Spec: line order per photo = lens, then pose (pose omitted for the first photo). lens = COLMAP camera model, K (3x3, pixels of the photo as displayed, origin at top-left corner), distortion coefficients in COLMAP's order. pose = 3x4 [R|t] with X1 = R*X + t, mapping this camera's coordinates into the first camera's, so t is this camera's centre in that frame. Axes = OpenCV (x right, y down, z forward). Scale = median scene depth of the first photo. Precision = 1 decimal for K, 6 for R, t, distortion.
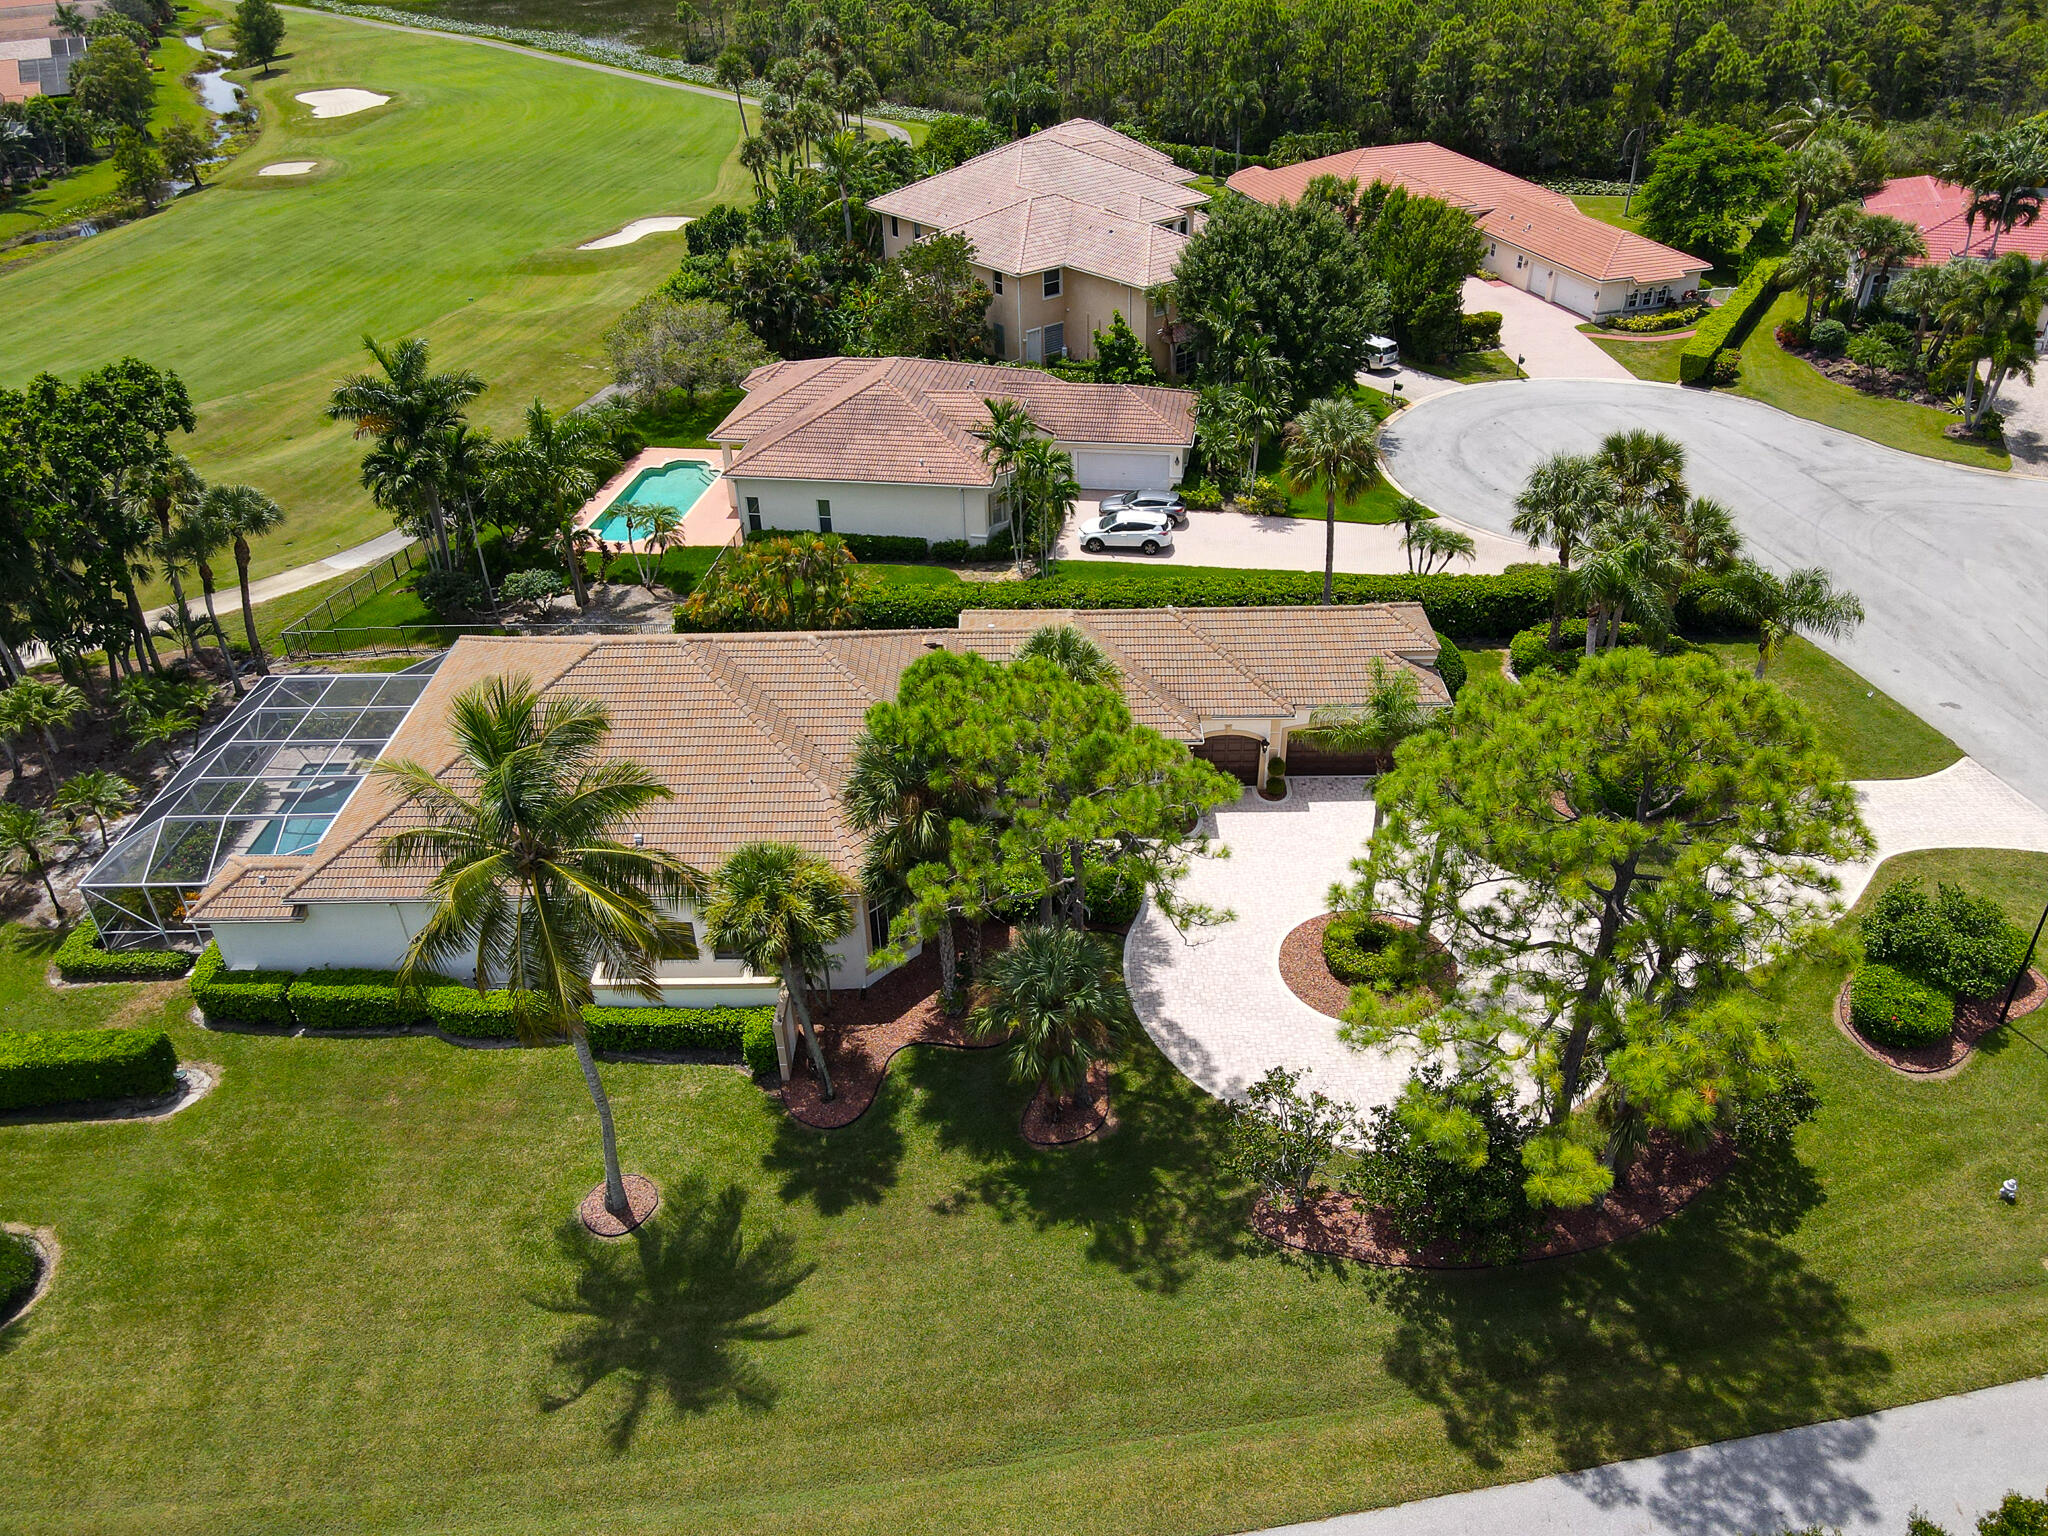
lens RADIAL K [[1502.5, 0, 1017.0], [0, 1502.5, 761.3], [0, 0, 1]] dist [0.011063, -0.002788]
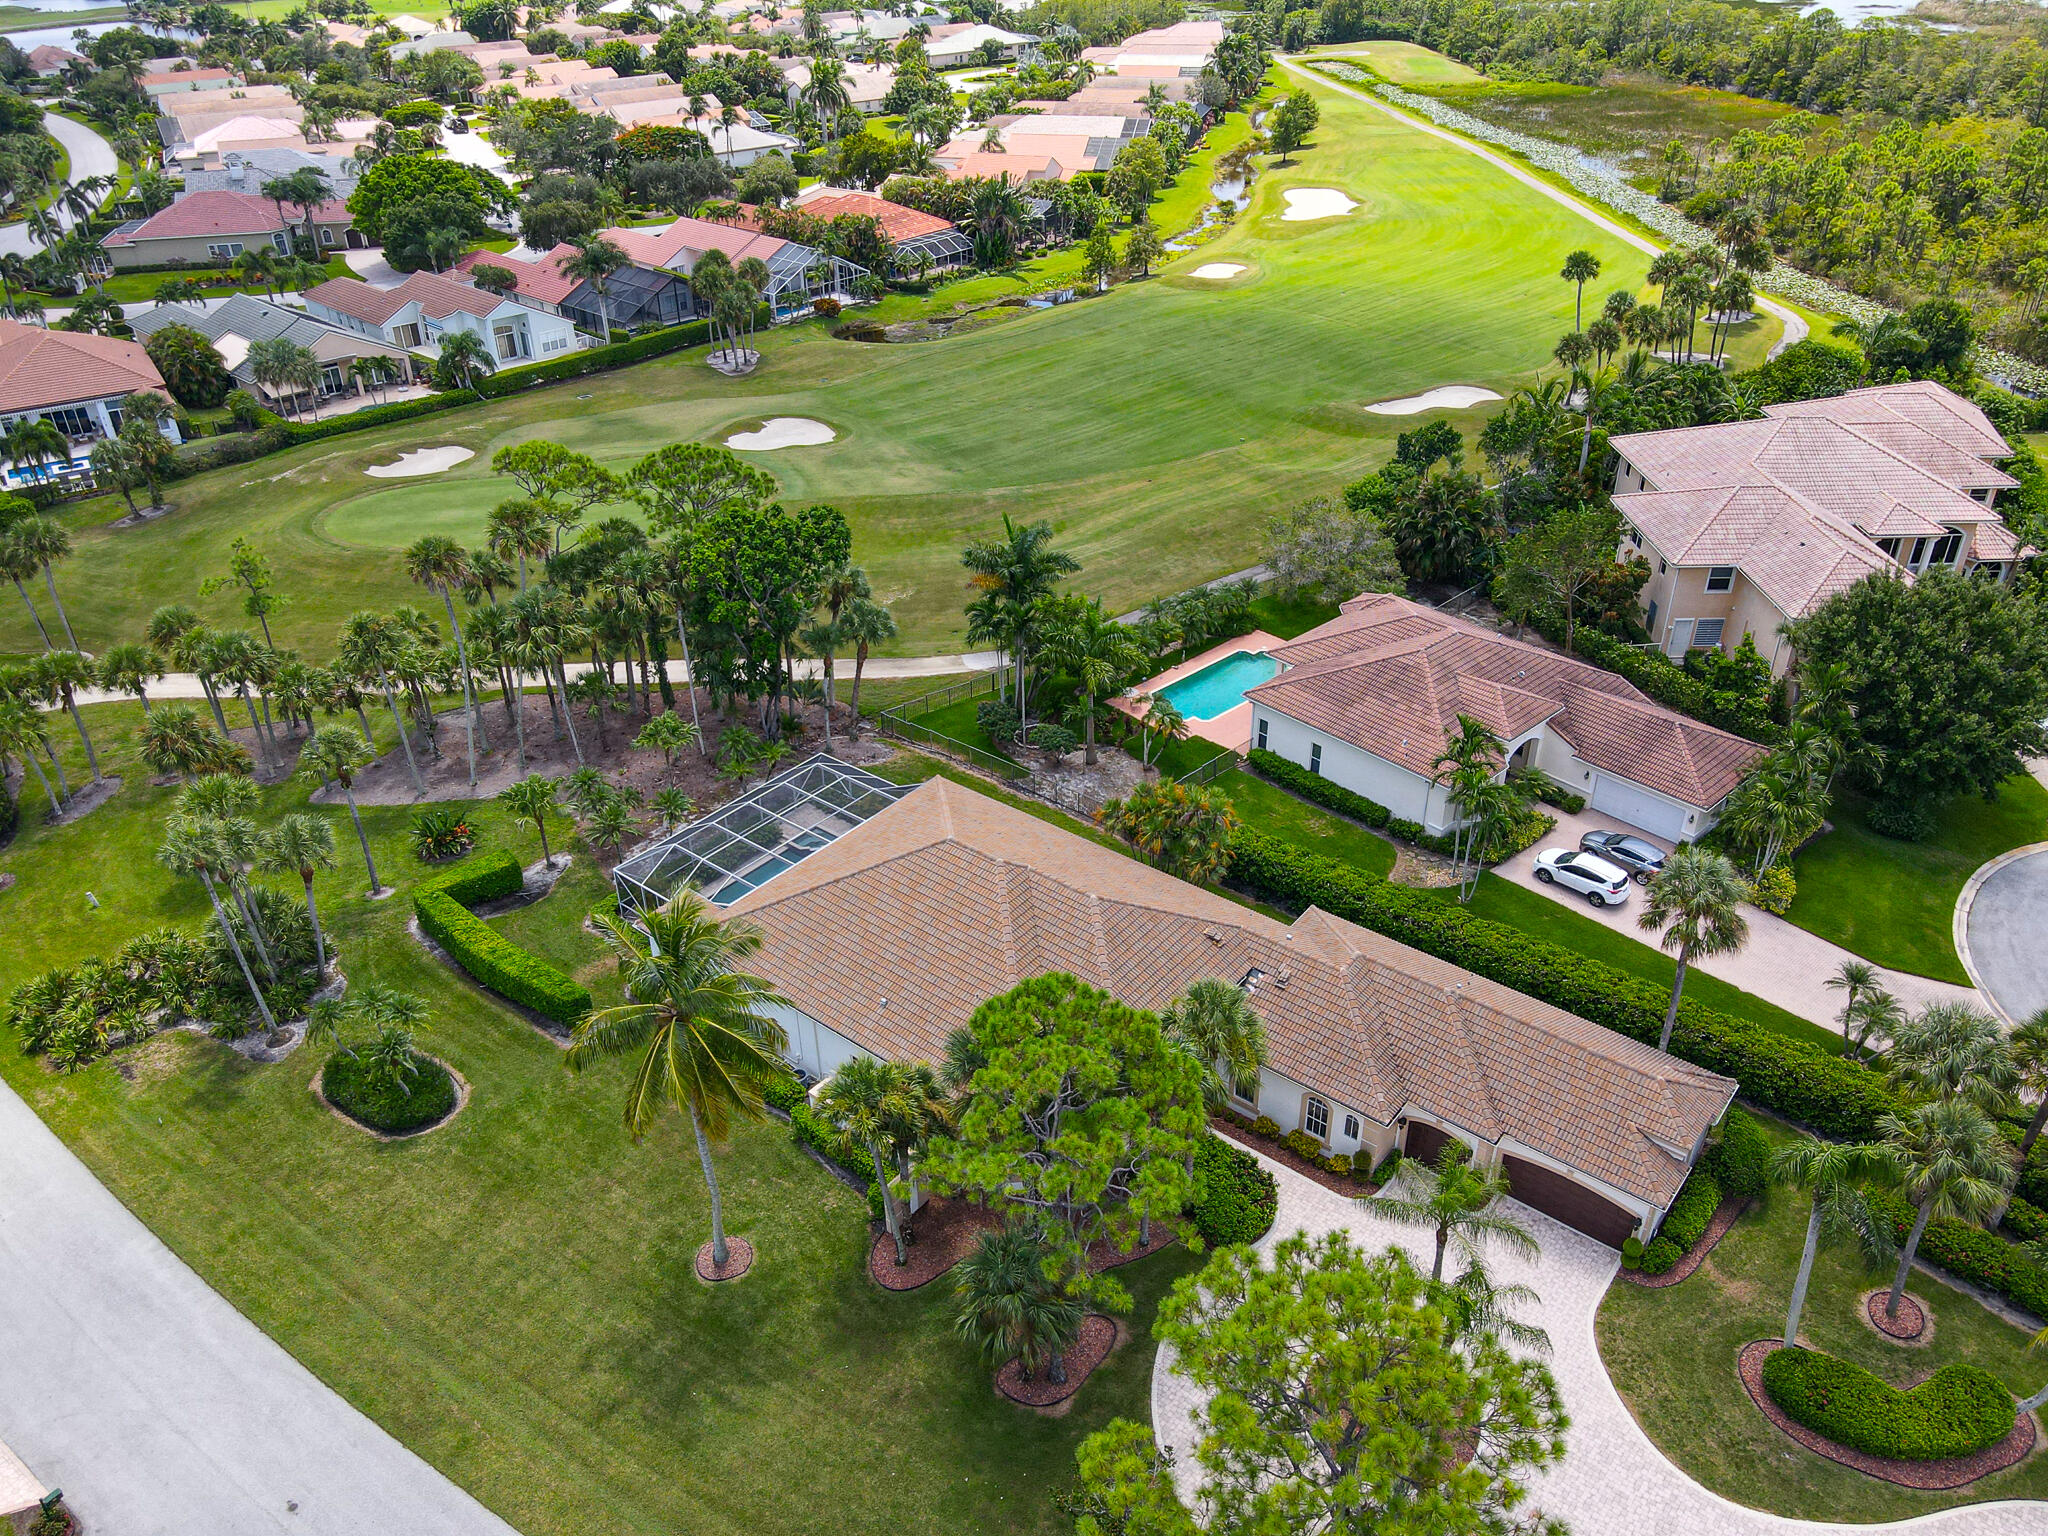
lens RADIAL K [[1502.5, 0, 1017.0], [0, 1502.5, 761.3], [0, 0, 1]] dist [0.011063, -0.002788]
pose [[0.781631, 0.330234, -0.529148, 0.352893], [-0.339545, 0.936907, 0.083152, -0.225586], [0.523222, 0.114676, 0.844445, -0.034414]]
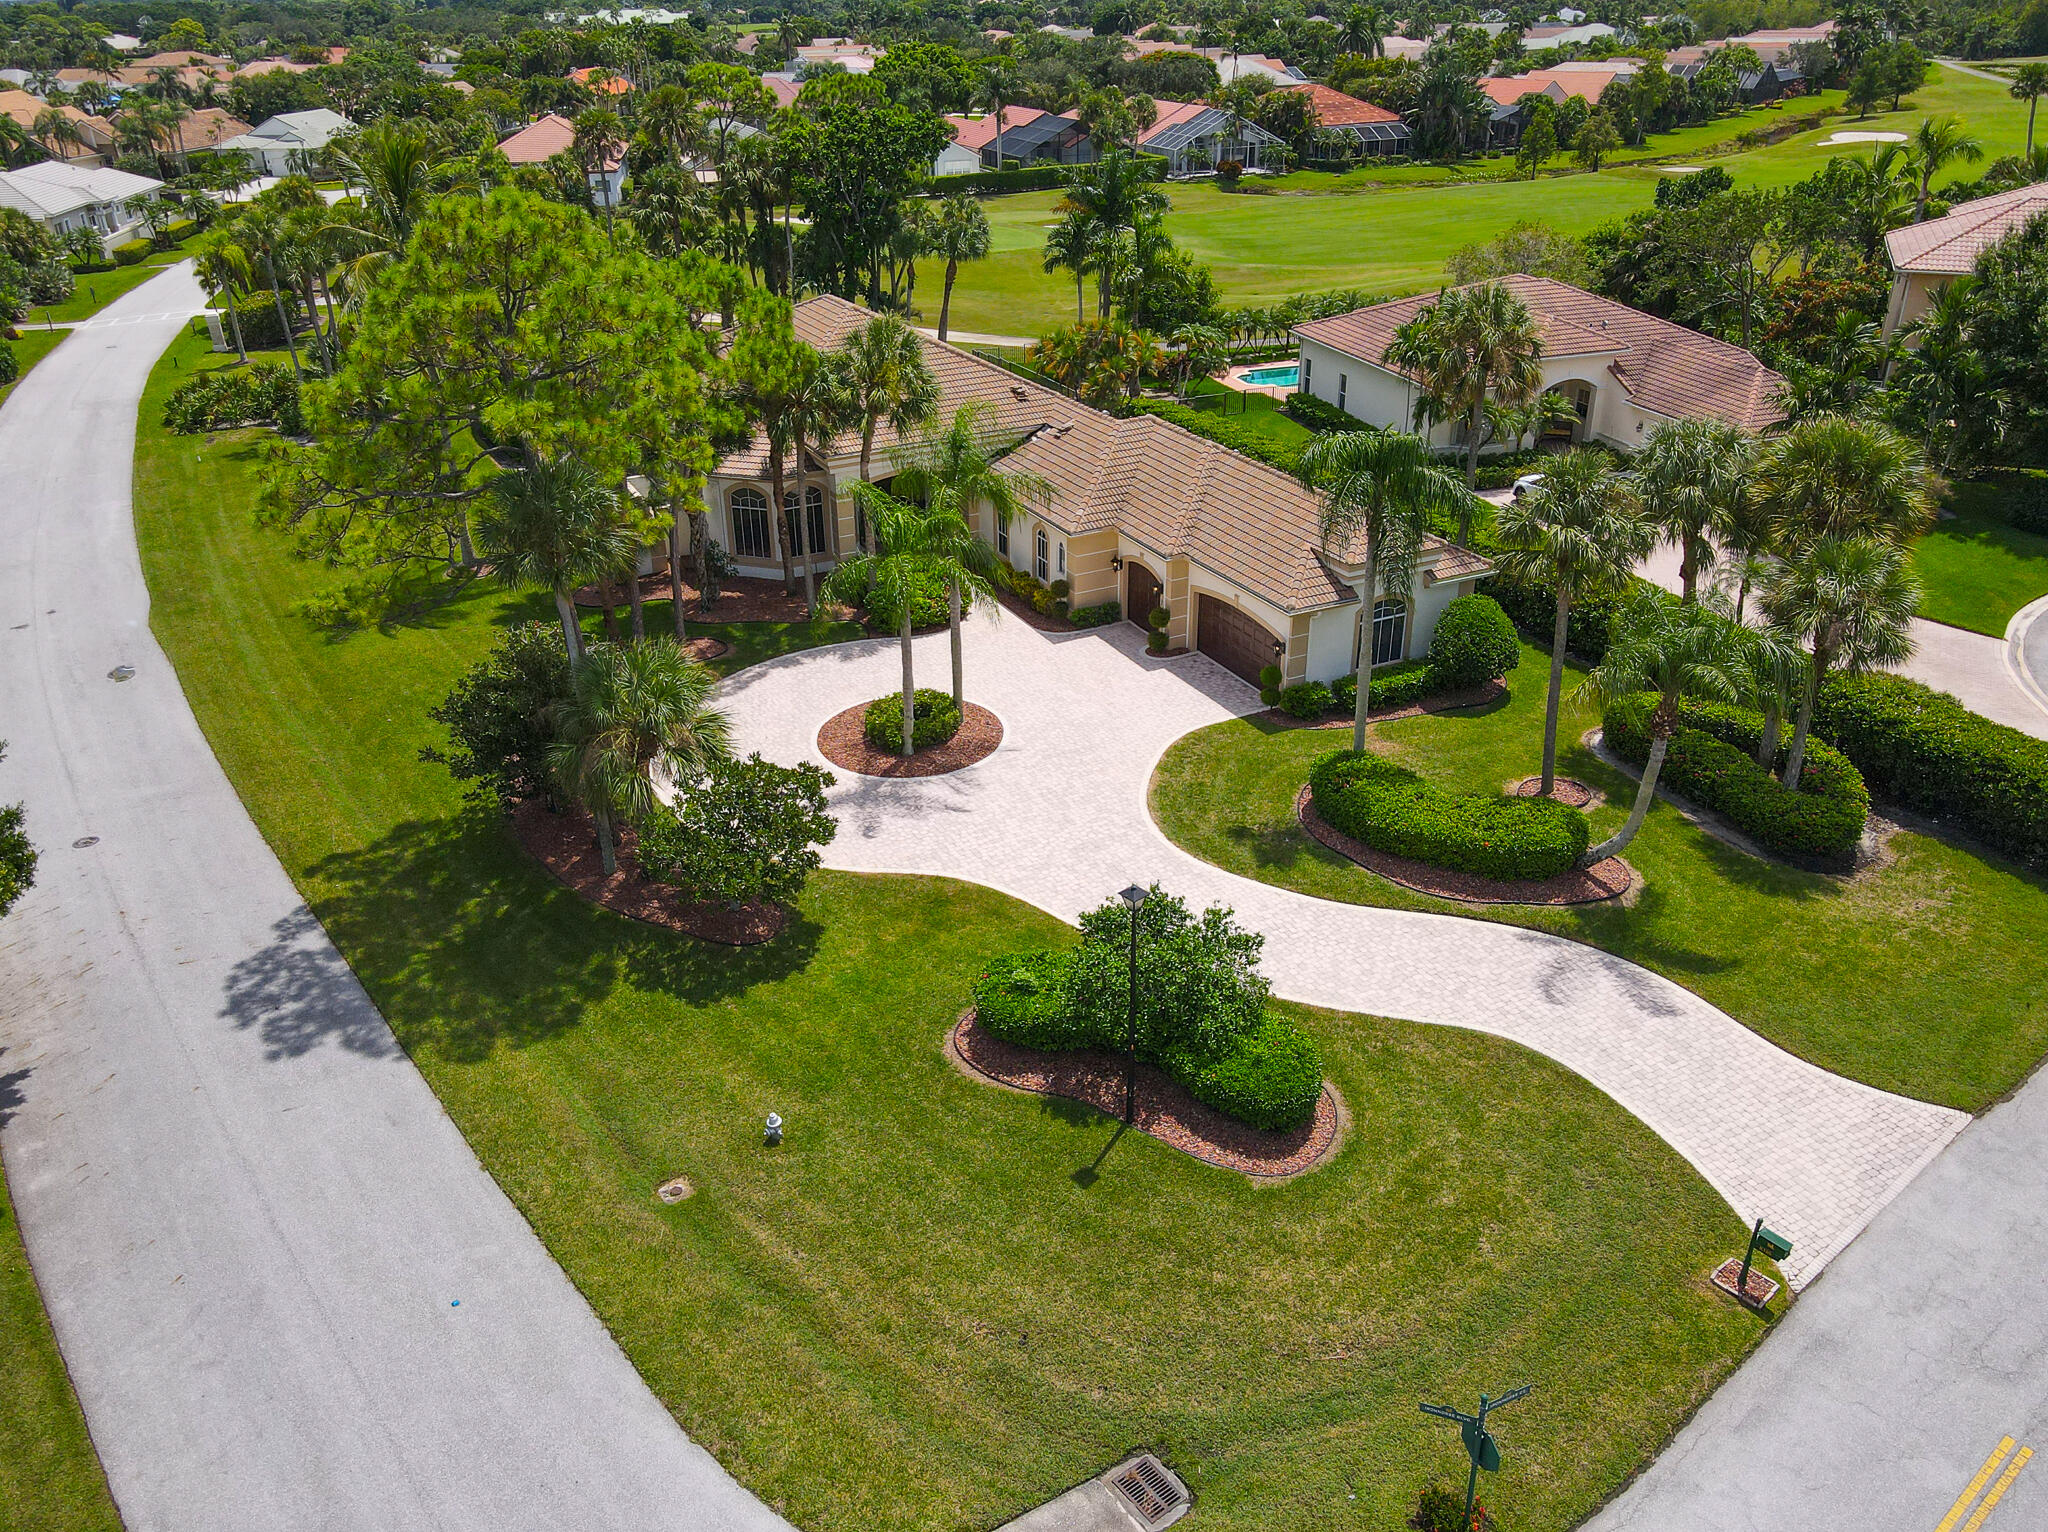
lens RADIAL K [[1502.5, 0, 1017.0], [0, 1502.5, 759.3], [0, 0, 1]] dist [0.011063, -0.002788]
pose [[0.453006, 0.421076, -0.785800, 0.835139], [-0.473573, 0.860442, 0.188064, -0.050032], [0.755324, 0.286939, 0.589195, 0.407116]]
